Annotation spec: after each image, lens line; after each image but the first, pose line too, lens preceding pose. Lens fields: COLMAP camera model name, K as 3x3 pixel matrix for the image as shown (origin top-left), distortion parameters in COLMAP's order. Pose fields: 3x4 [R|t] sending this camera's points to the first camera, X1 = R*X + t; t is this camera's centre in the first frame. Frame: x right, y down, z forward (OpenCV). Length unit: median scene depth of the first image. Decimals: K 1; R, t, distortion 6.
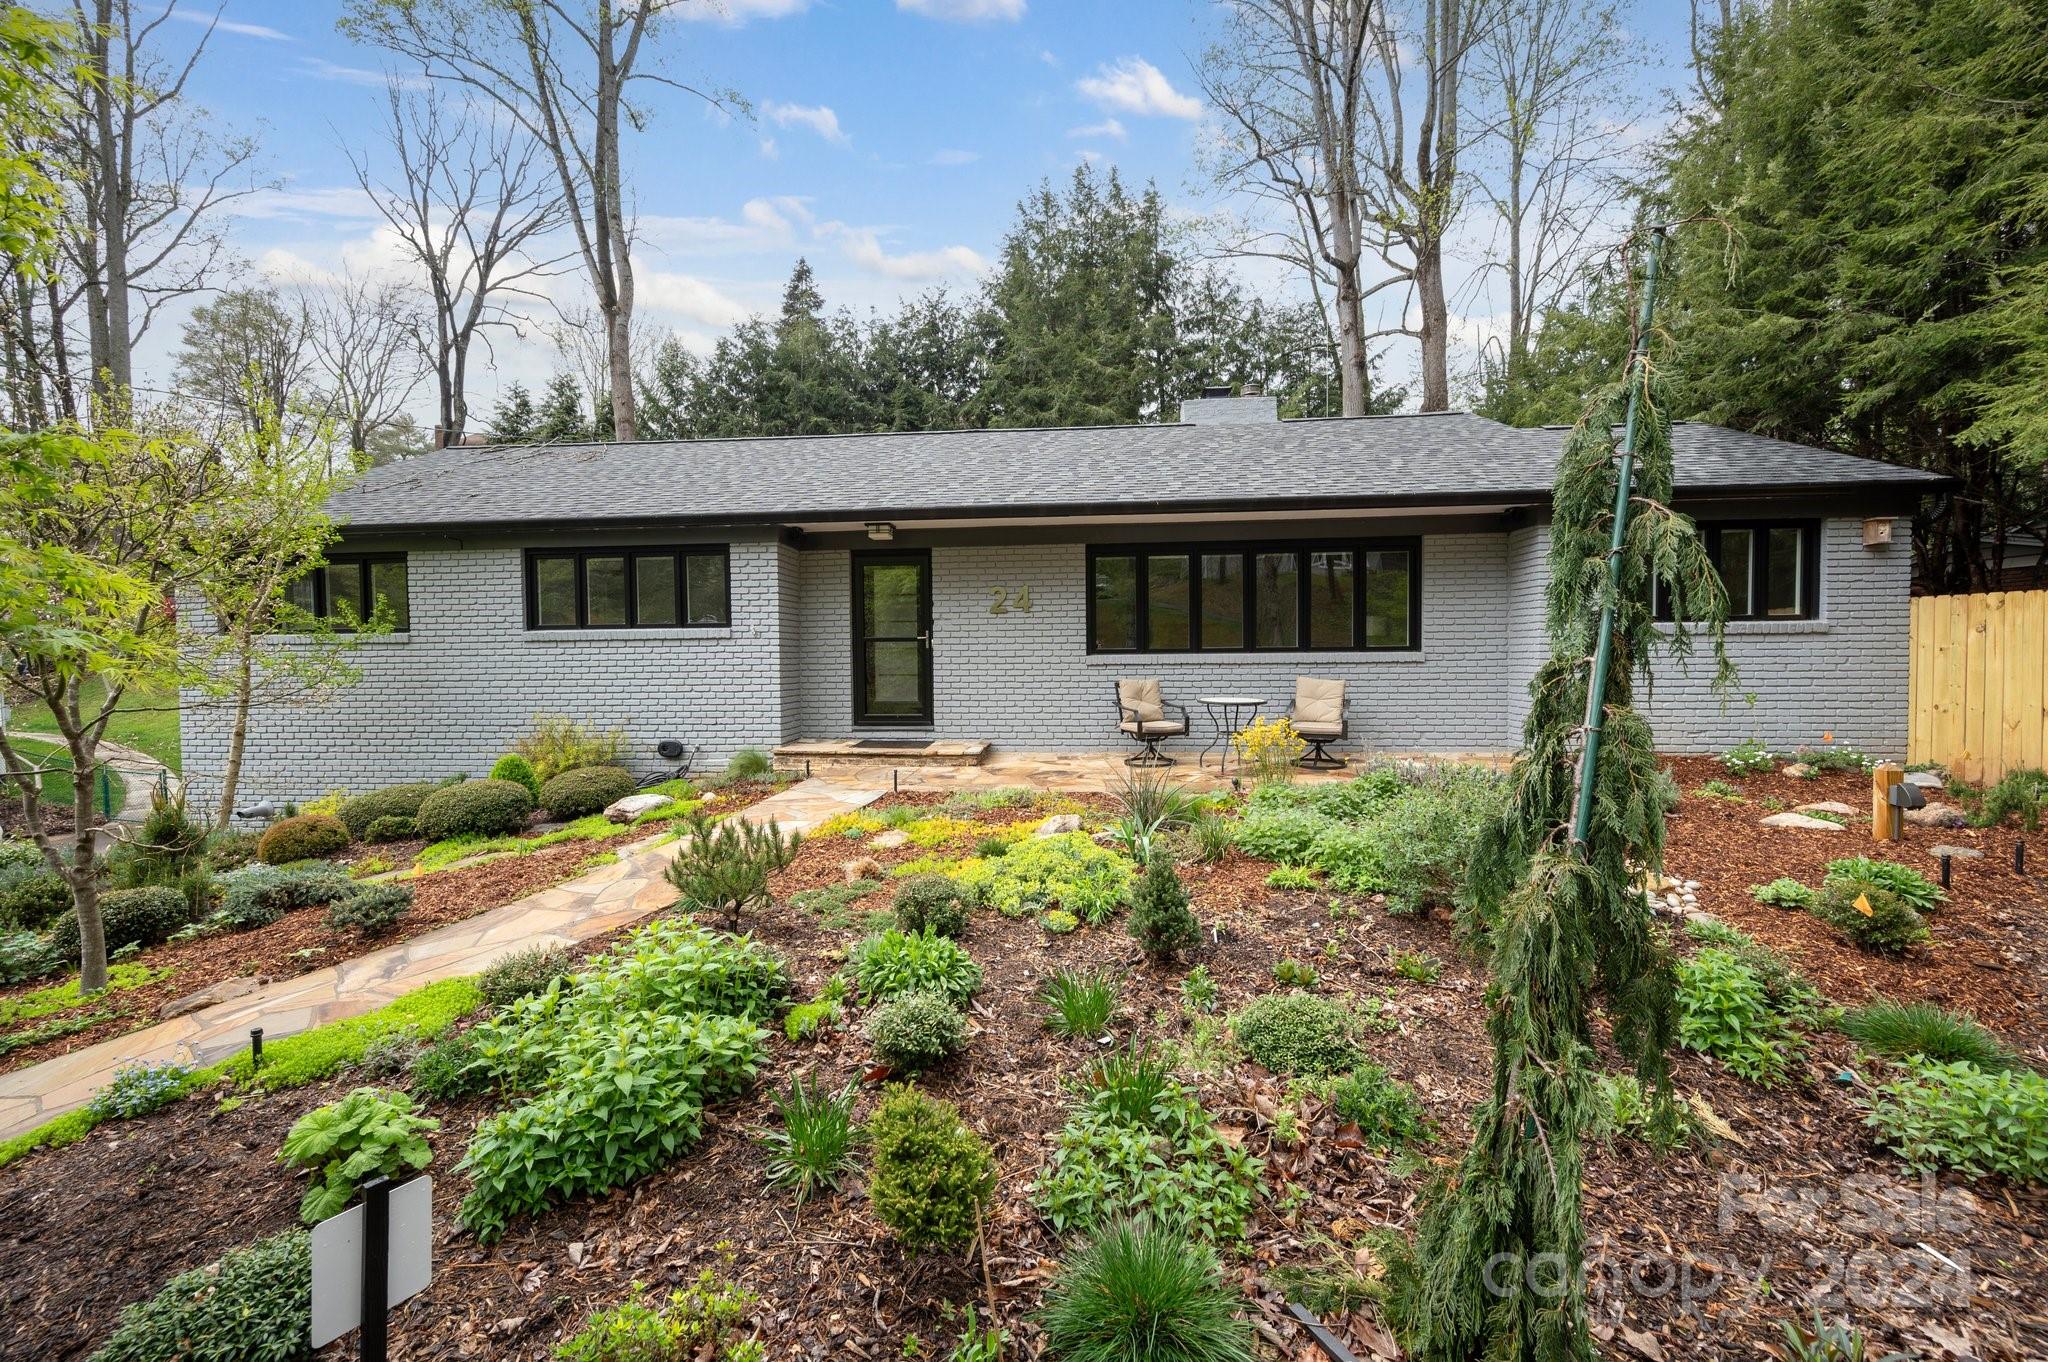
lens RADIAL K [[828.1, 0, 1023.6], [0, 828.1, 686.7], [0, 0, 1]] dist [0.001682, 0.000045]
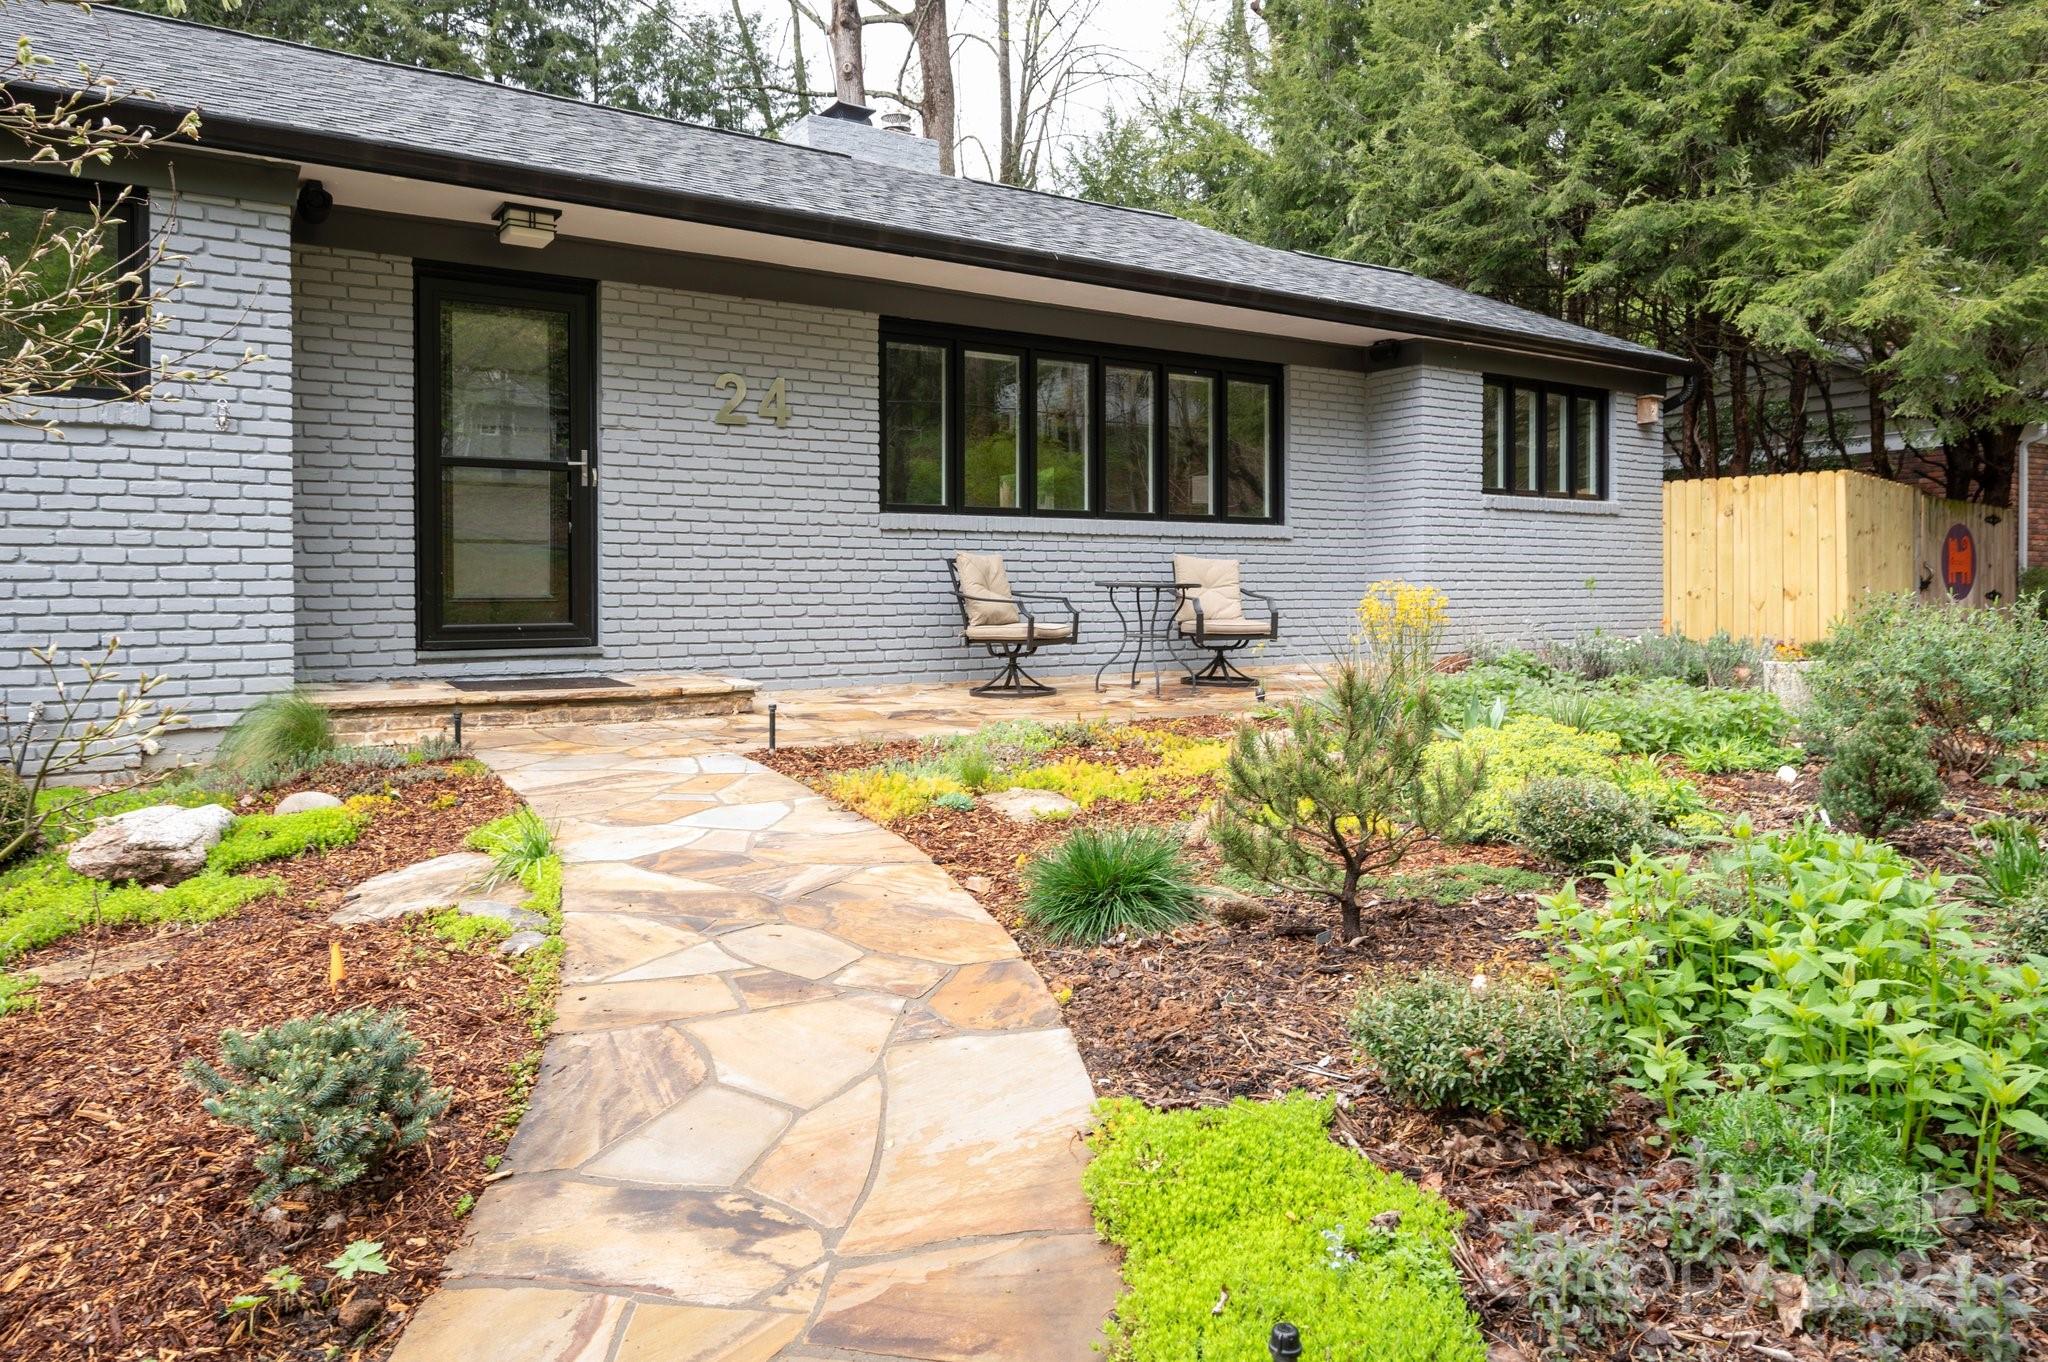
lens RADIAL K [[1342.9, 0, 1027.3], [0, 1342.9, 666.3], [0, 0, 1]] dist [0.004757, -0.000222]
pose [[0.766435, -0.029593, 0.641639, -0.440046], [0.027274, 0.999537, 0.013521, 0.056892], [-0.641742, 0.007137, 0.766887, 0.236619]]
